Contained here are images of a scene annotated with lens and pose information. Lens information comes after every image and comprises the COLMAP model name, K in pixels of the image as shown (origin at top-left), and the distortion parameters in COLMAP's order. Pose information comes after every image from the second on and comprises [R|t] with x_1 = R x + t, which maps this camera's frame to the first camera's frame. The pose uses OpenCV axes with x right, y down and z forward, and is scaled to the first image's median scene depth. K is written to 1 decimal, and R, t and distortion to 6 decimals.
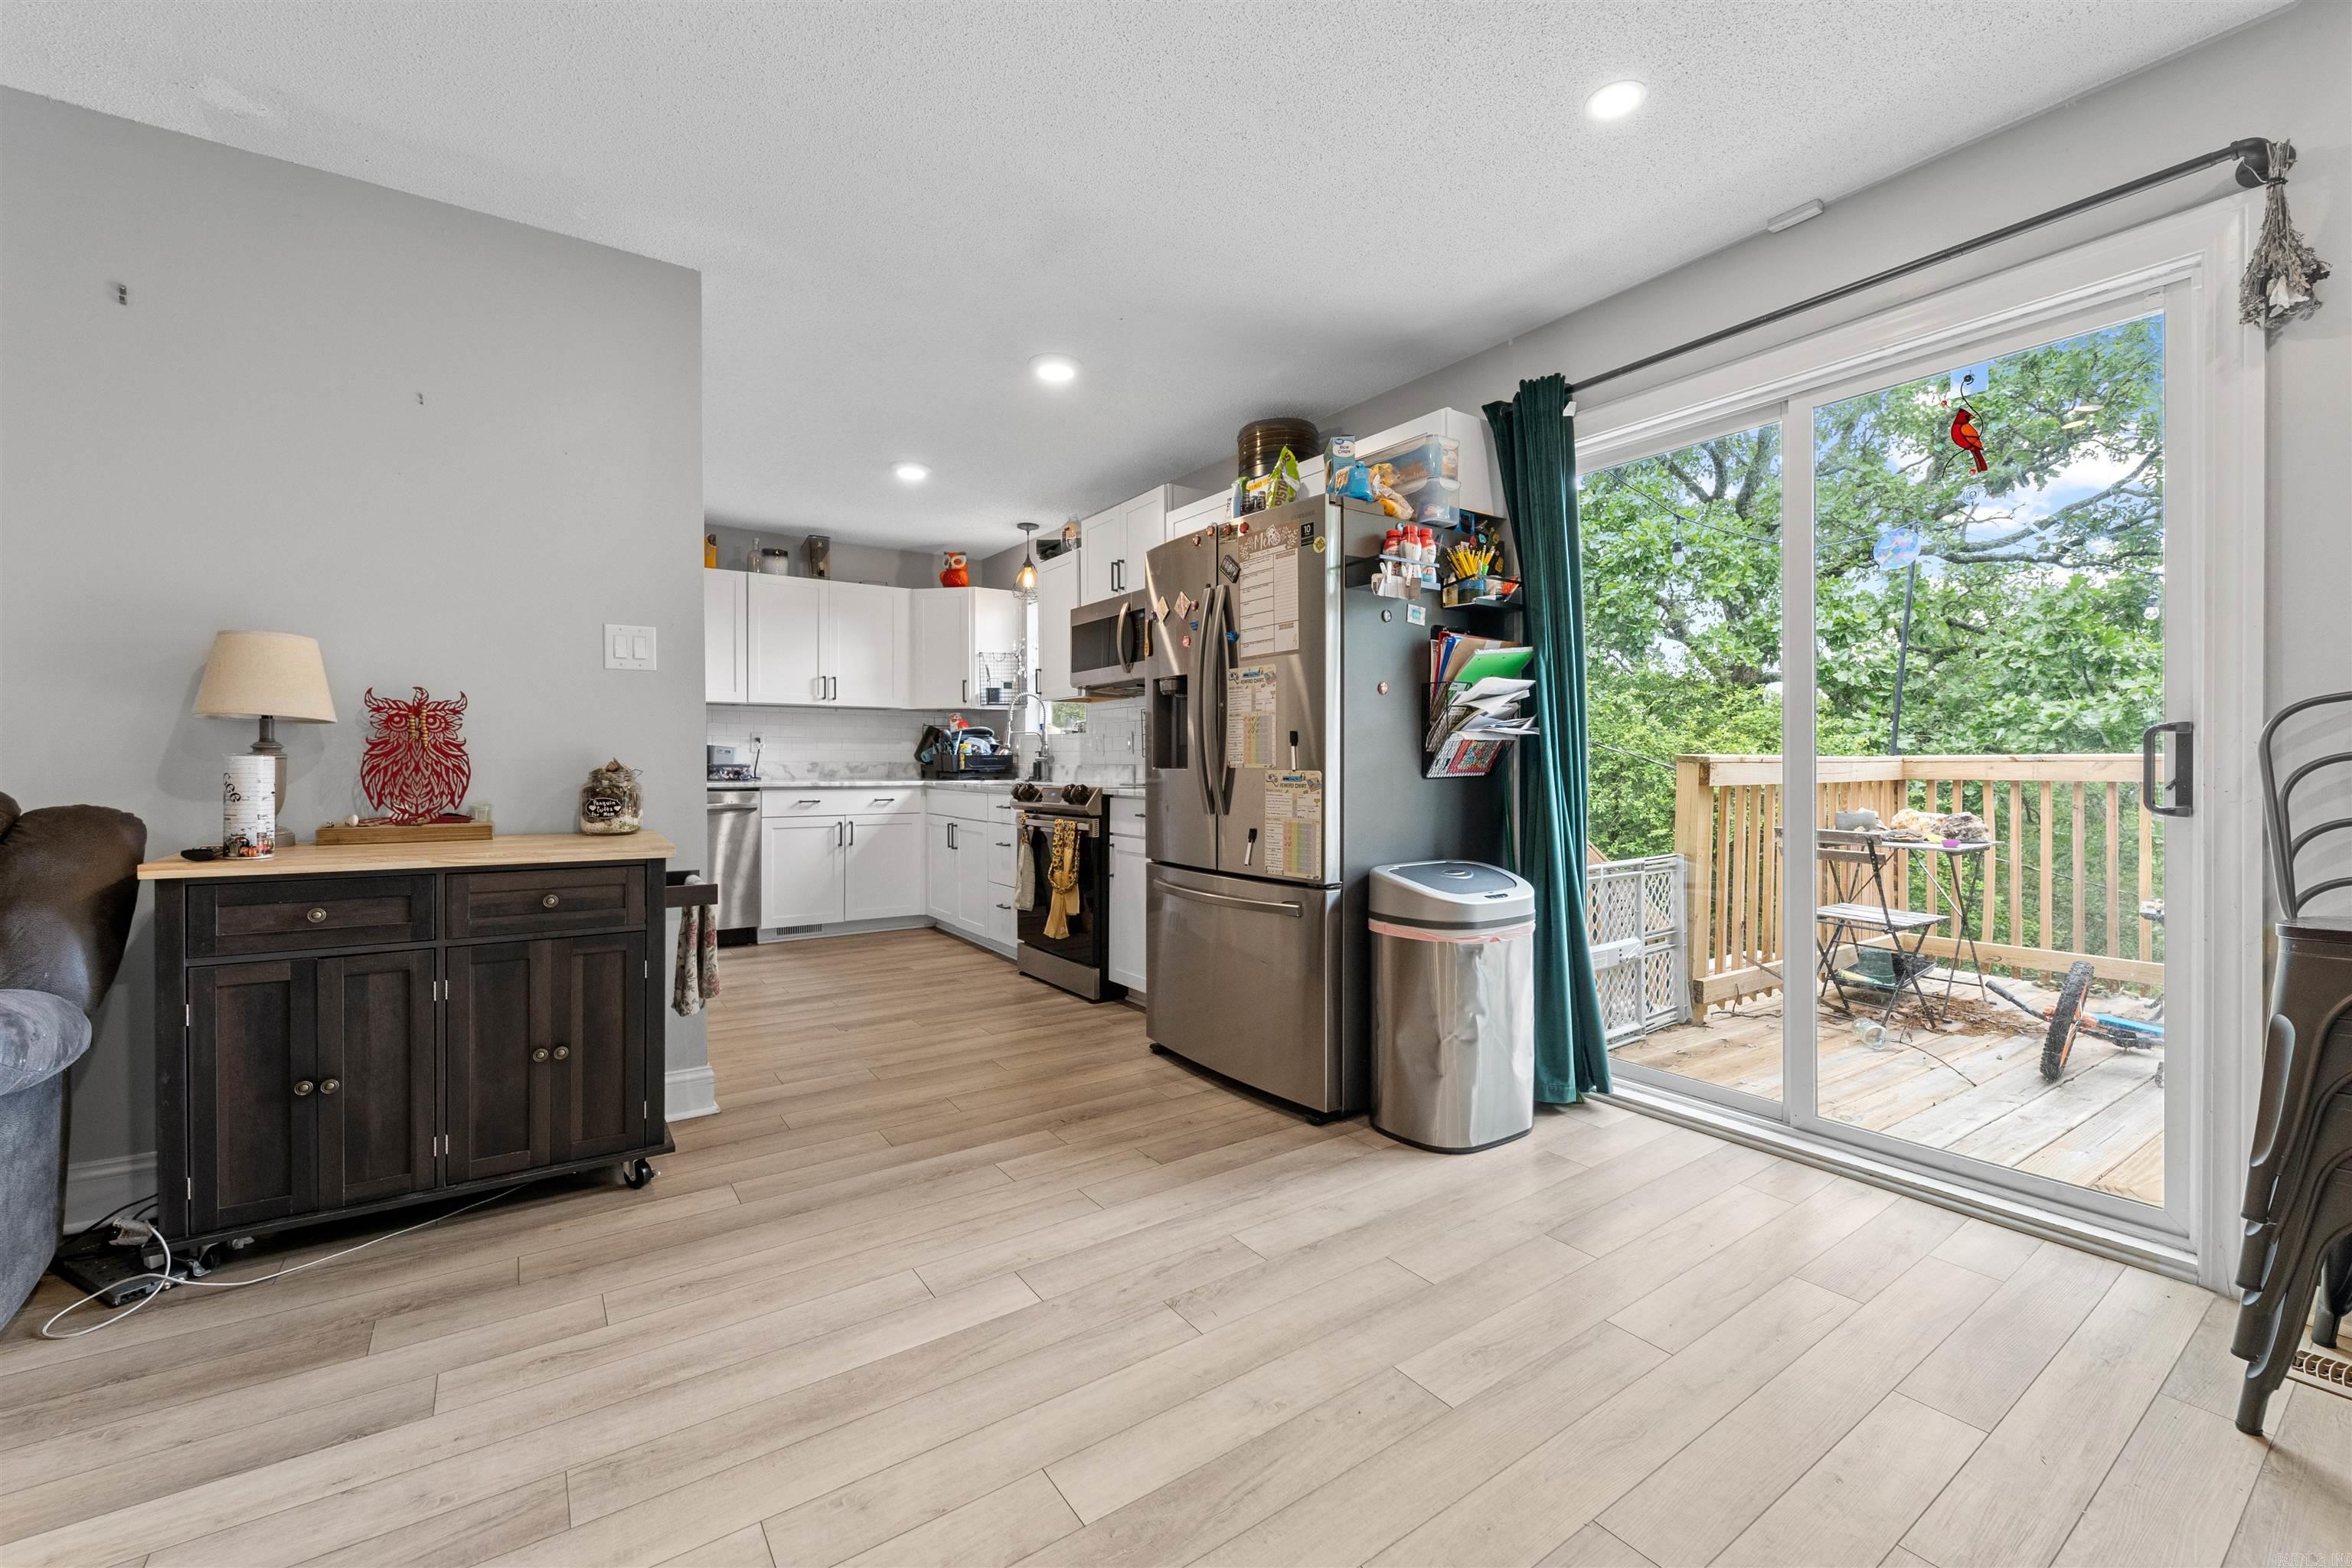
lens RADIAL K [[963.7, 0, 1172.3], [0, 963.7, 755.2], [0, 0, 1]] dist [0.004849, -0.003336]
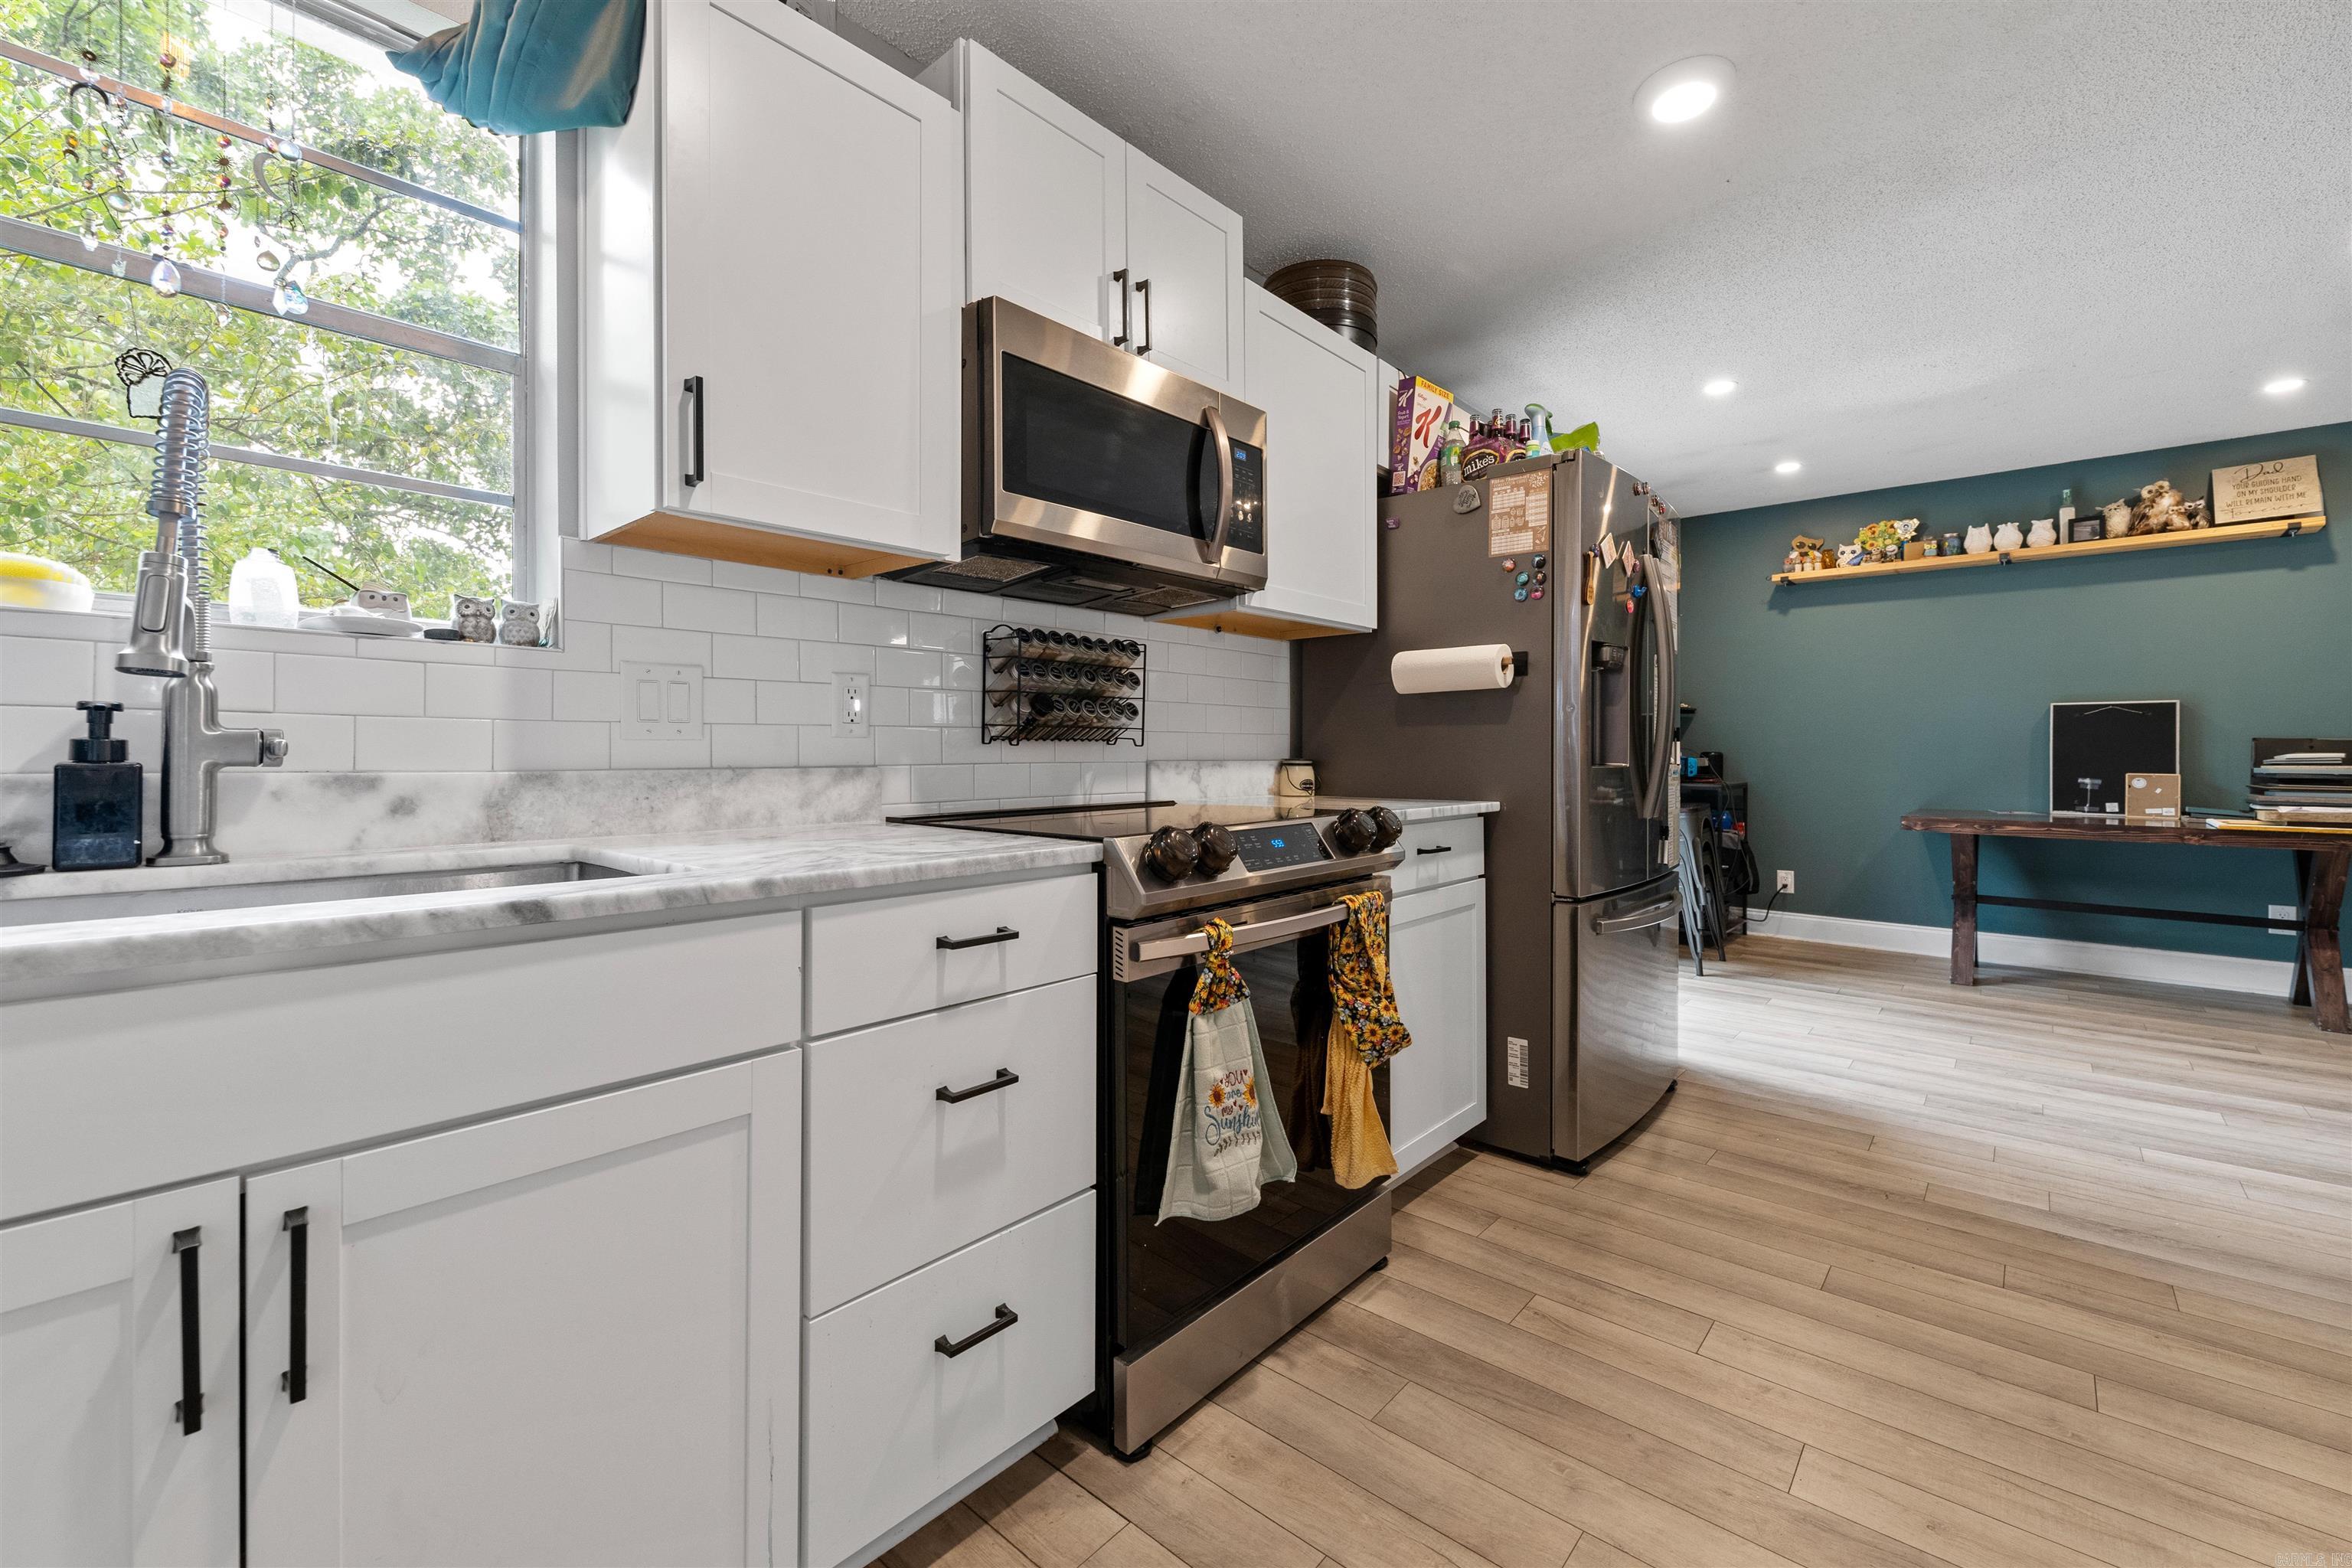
lens RADIAL K [[963.7, 0, 1172.9], [0, 963.7, 774.3], [0, 0, 1]] dist [0.004849, -0.003336]
pose [[-0.236081, -0.017585, 0.971574, -0.758471], [-0.001280, 0.999841, 0.017786, 0.009919], [-0.971733, 0.002955, -0.236065, 1.780686]]
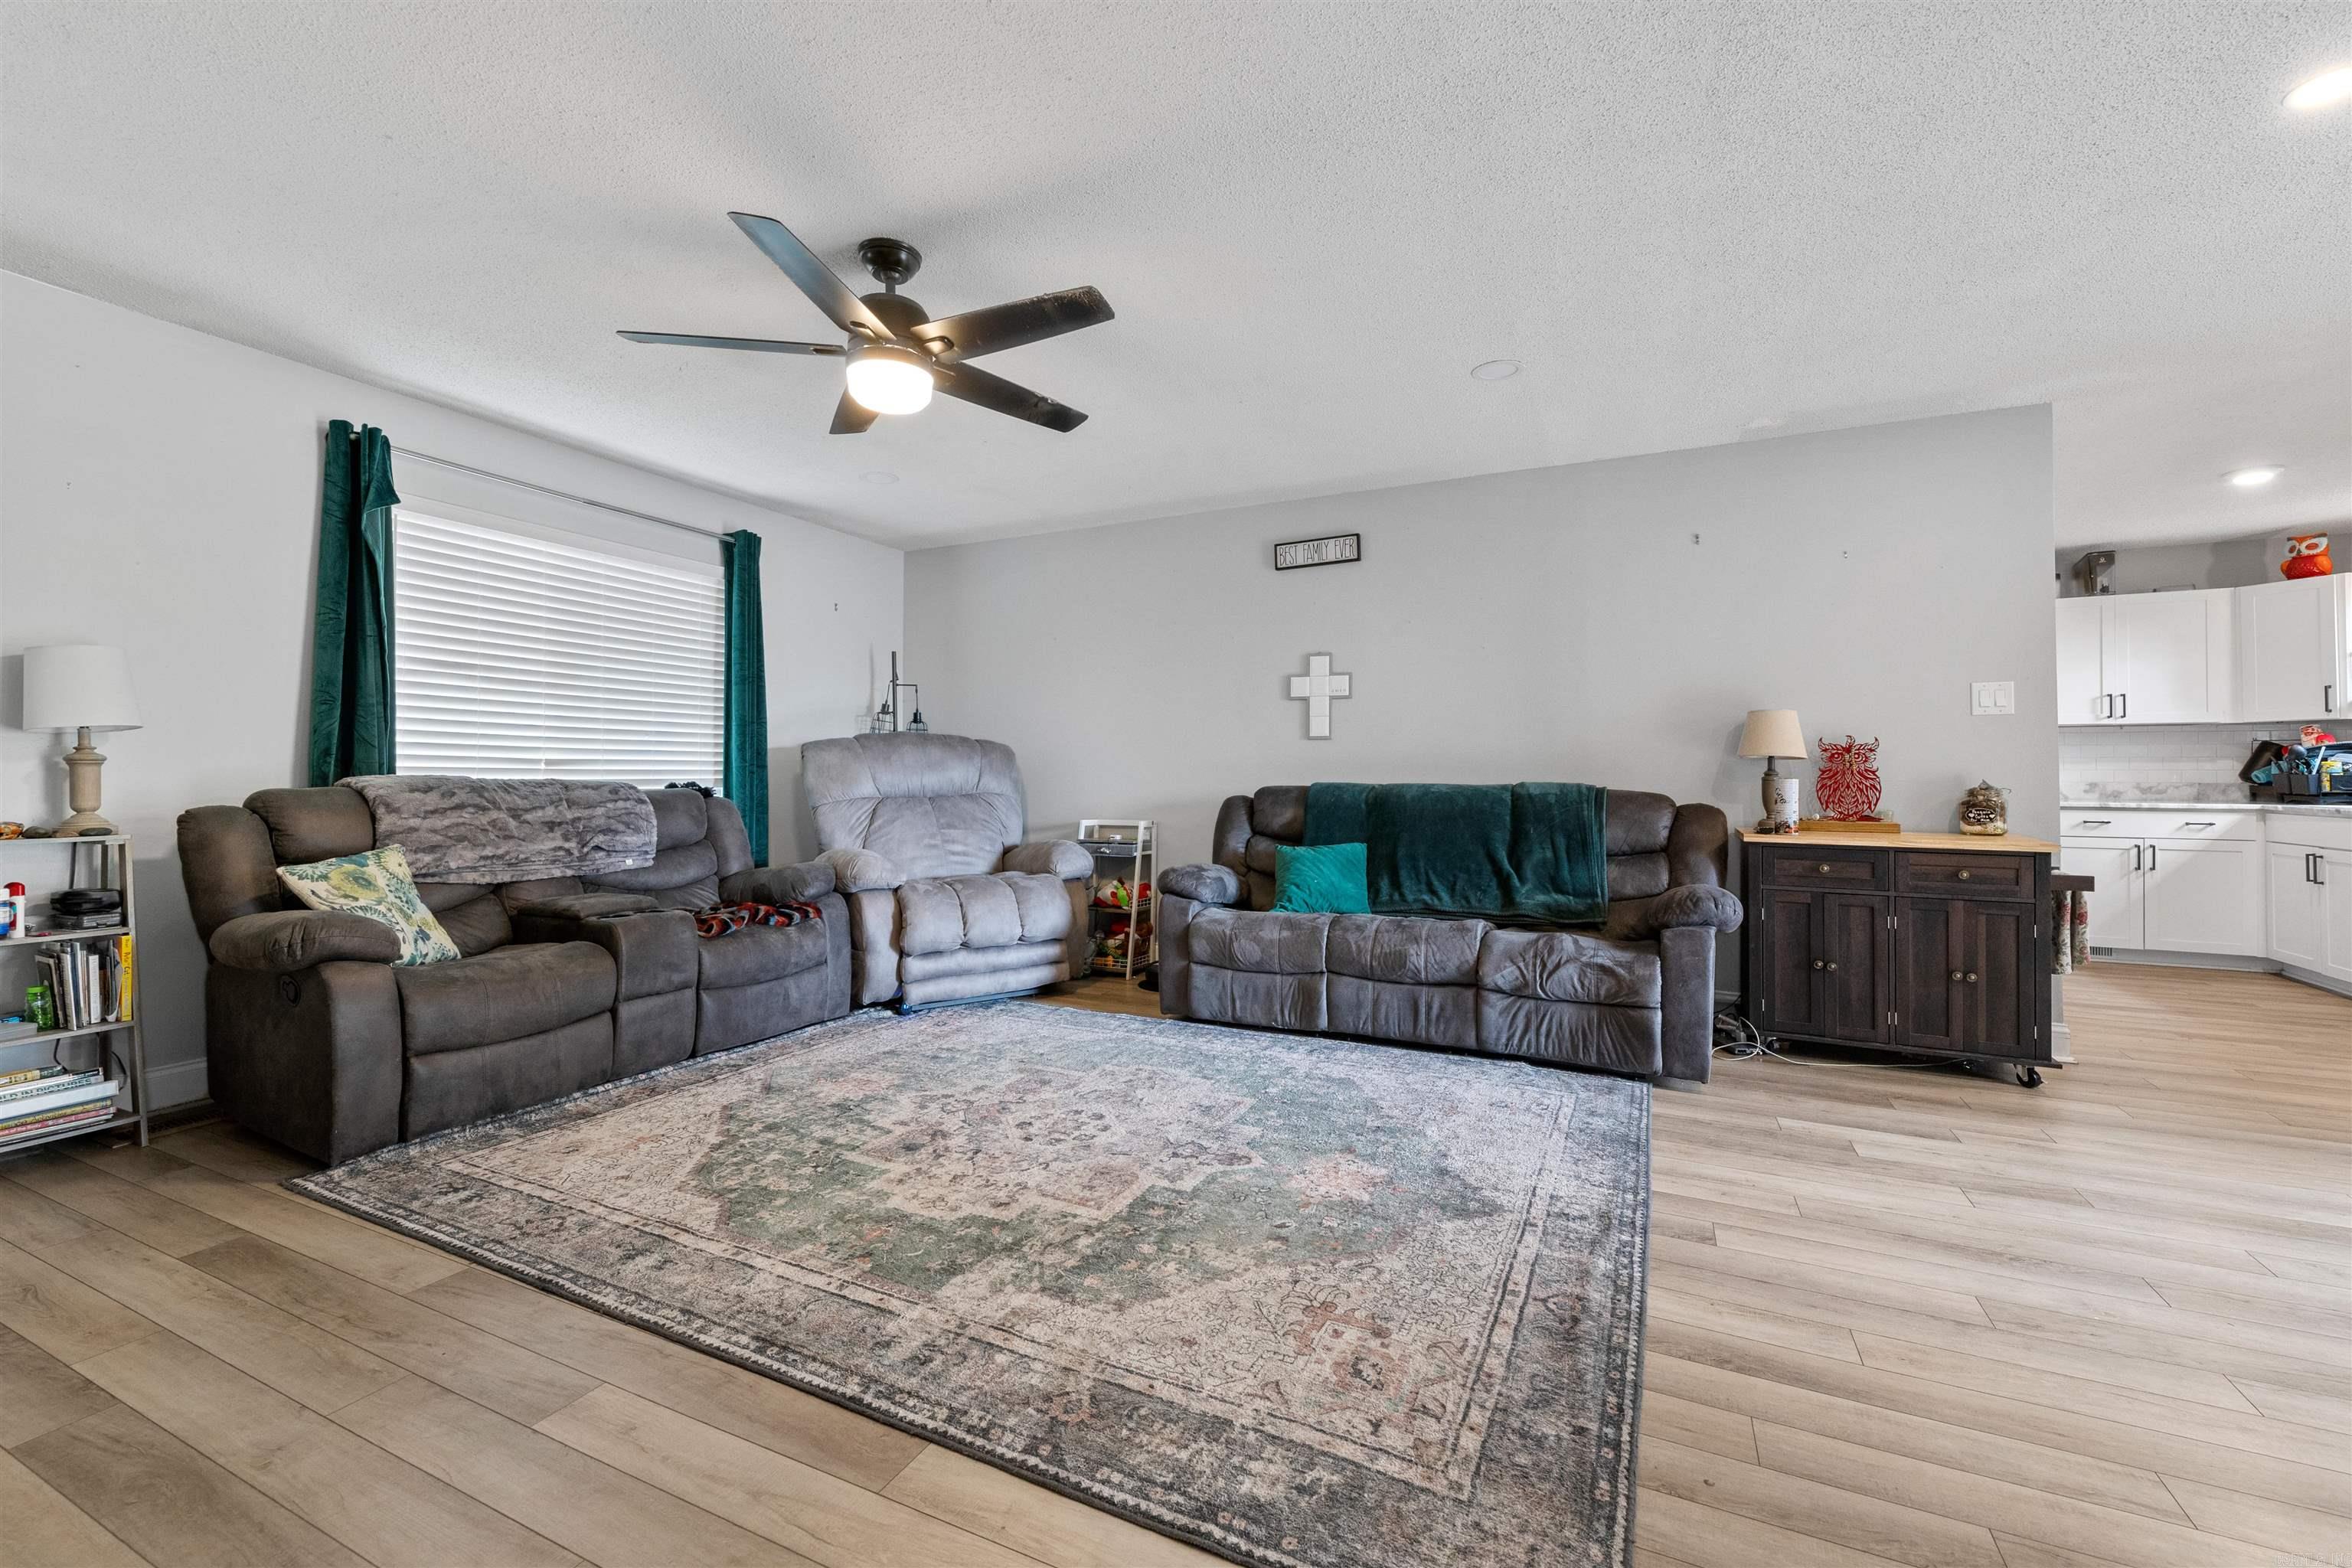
lens RADIAL K [[963.7, 0, 1158.5], [0, 963.7, 766.3], [0, 0, 1]] dist [0.004849, -0.003336]
pose [[0.484855, -0.010264, -0.874535, 0.053292], [0.003575, 0.999946, -0.009754, -0.006739], [0.874588, 0.001603, 0.484865, -0.661839]]
